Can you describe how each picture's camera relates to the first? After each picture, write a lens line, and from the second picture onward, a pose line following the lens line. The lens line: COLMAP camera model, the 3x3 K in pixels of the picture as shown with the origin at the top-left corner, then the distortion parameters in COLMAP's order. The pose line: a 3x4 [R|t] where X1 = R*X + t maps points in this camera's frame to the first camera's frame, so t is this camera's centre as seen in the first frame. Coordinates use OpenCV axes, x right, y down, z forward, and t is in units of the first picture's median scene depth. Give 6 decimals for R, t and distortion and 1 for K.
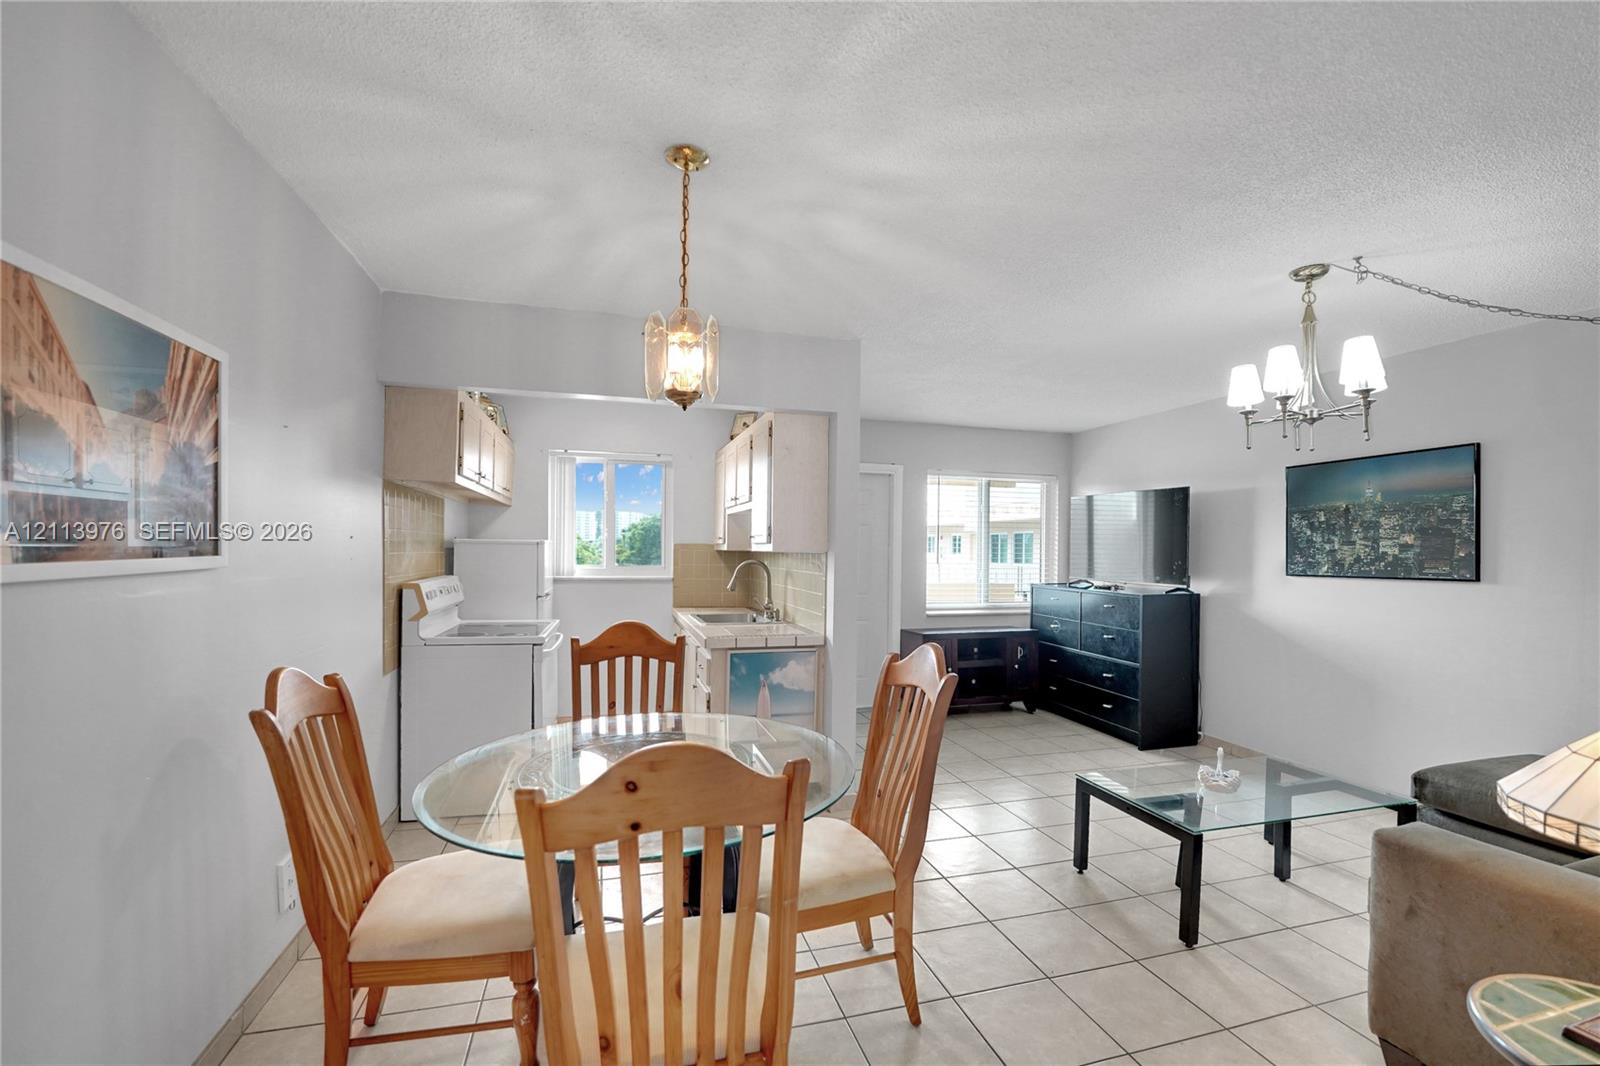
lens RADIAL K [[658.8, 0, 794.7], [0, 658.8, 557.2], [0, 0, 1]] dist [-0.018181, 0.000384]
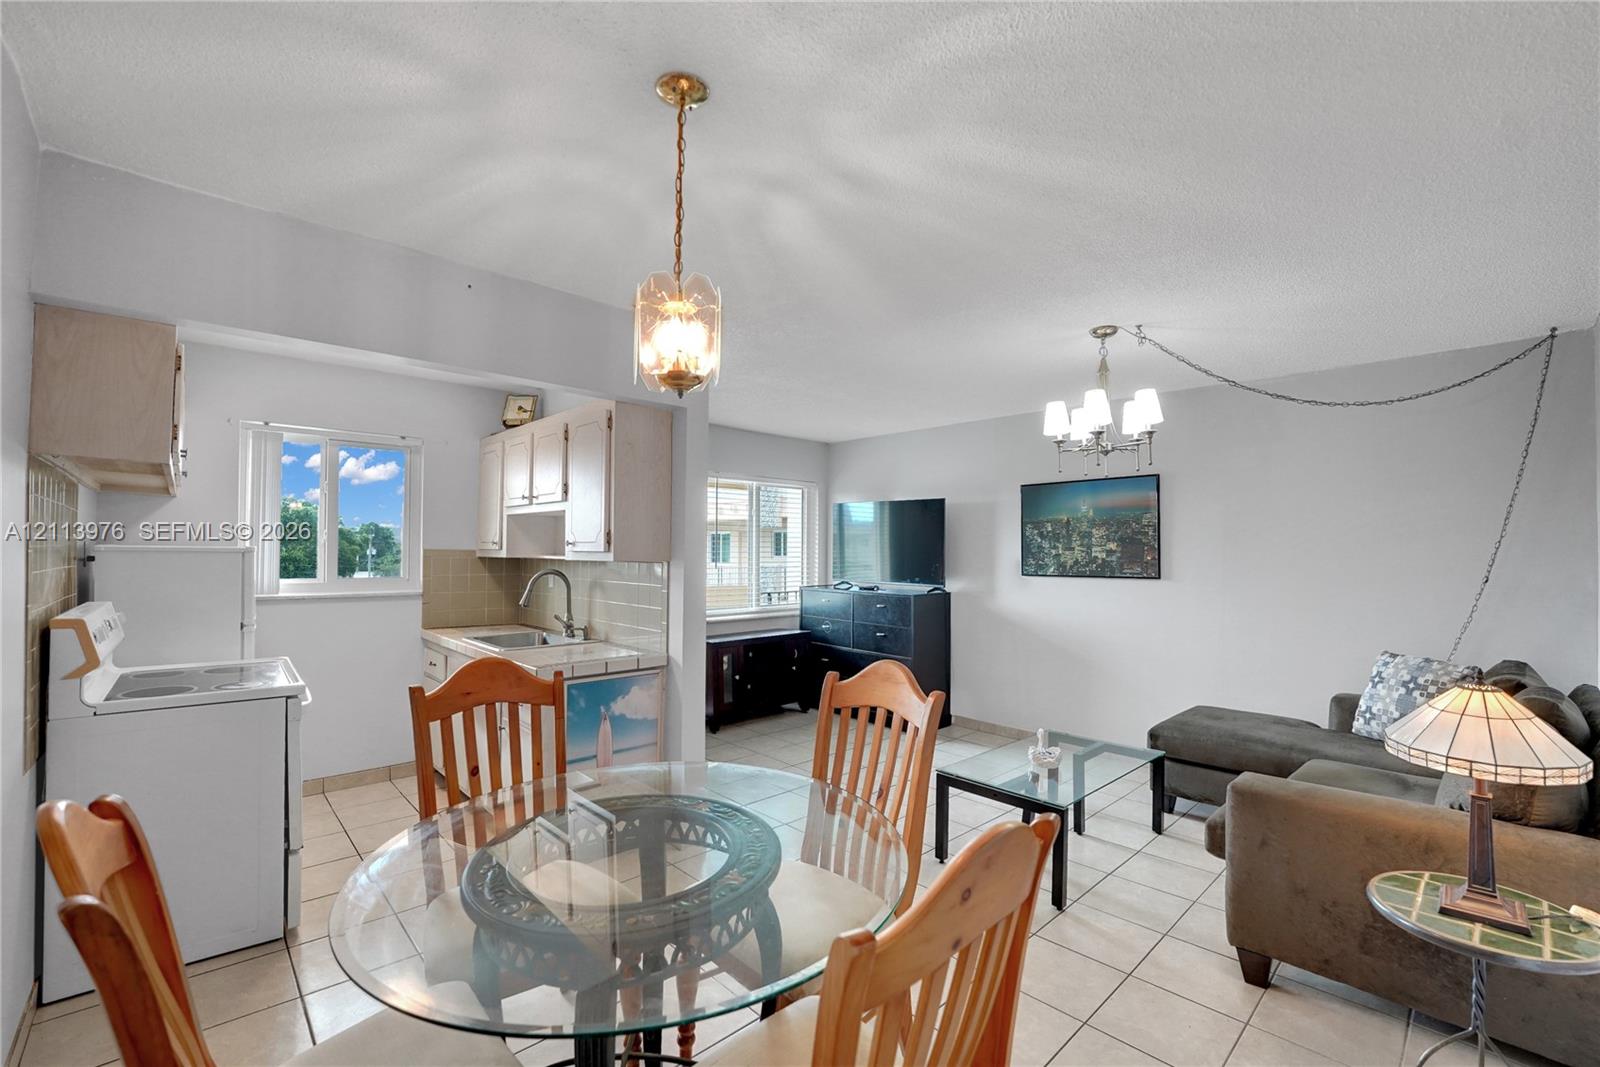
lens RADIAL K [[675.1, 0, 786.3], [0, 675.1, 546.5], [0, 0, 1]] dist [-0.020823, 0.000090]
pose [[0.891582, -0.000762, 0.452859, -0.220723], [0.007061, 0.999900, -0.012219, -0.015091], [-0.452804, 0.014092, 0.891499, 0.104936]]
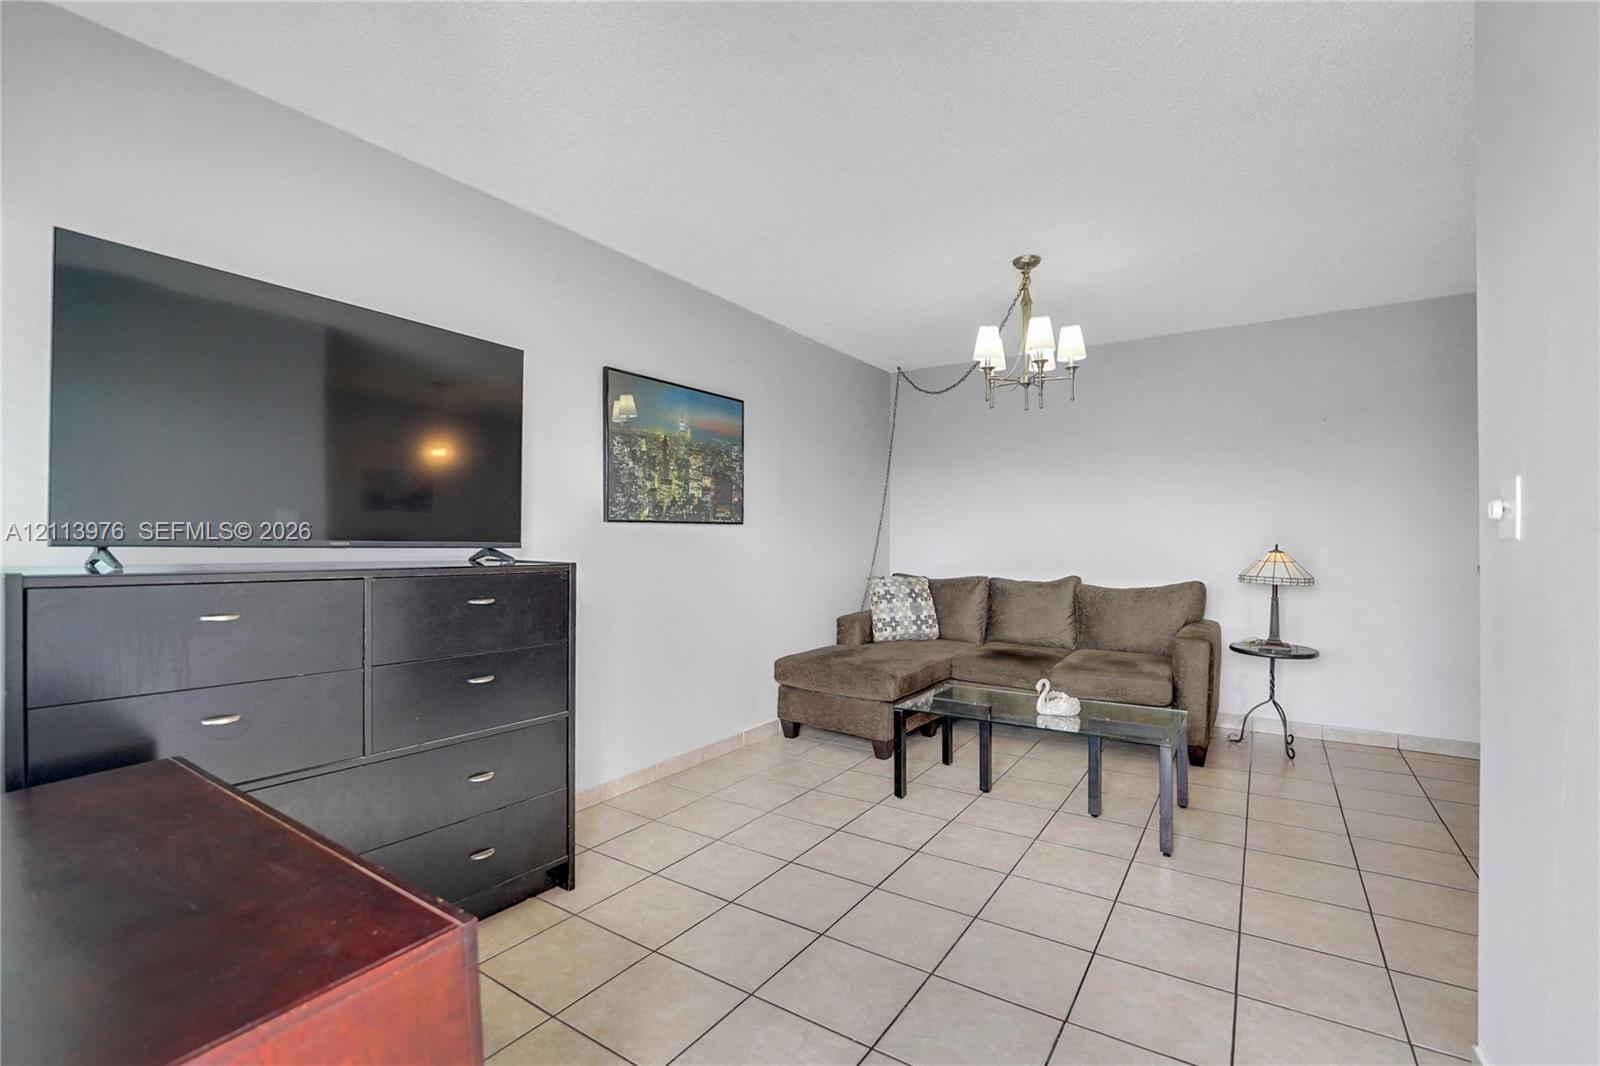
lens RADIAL K [[702.4, 0, 800.0], [0, 702.4, 533.0], [0, 0, 1]] dist [-0.021795, 0.000016]
pose [[-0.648666, -0.002972, 0.761068, 0.052552], [-0.000008, 0.999992, 0.003899, 0.042842], [-0.761074, 0.002523, -0.648661, 1.522700]]
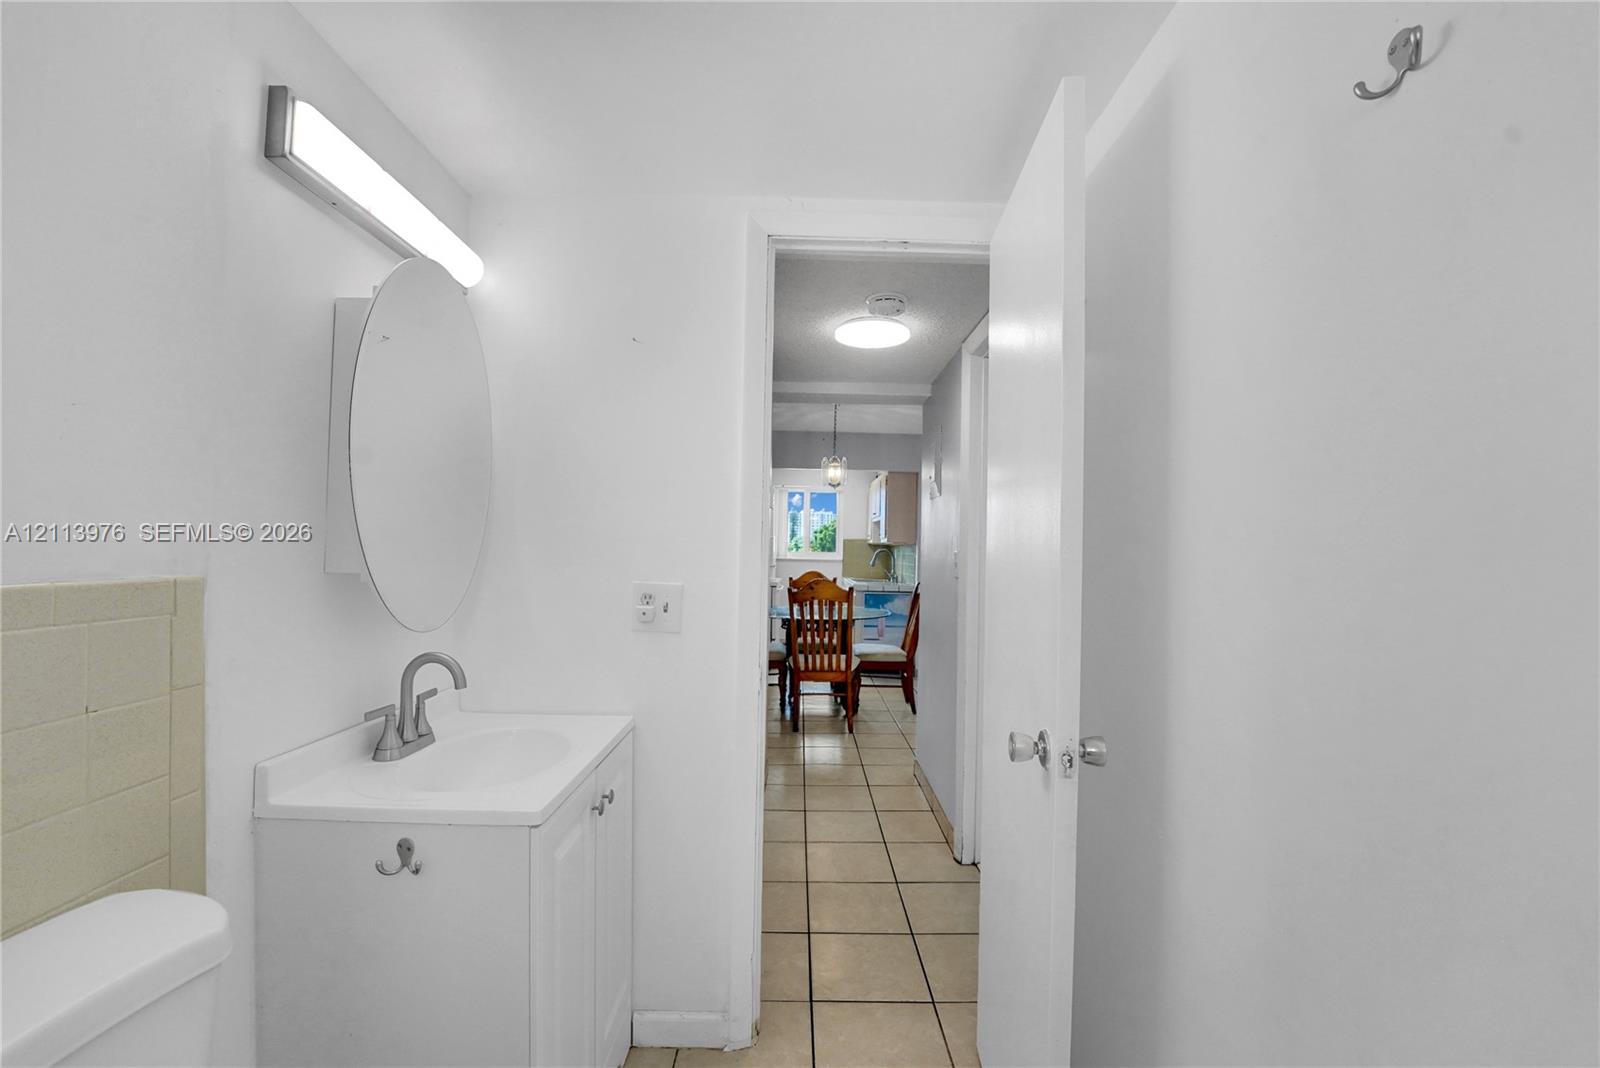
lens RADIAL K [[675.1, 0, 786.3], [0, 675.1, 547.0], [0, 0, 1]] dist [-0.020823, 0.000090]
pose [[0.955940, 0.009364, -0.293414, 0.256145], [-0.014890, 0.999751, -0.016604, 0.041109], [0.293185, 0.020241, 0.955841, -0.966473]]
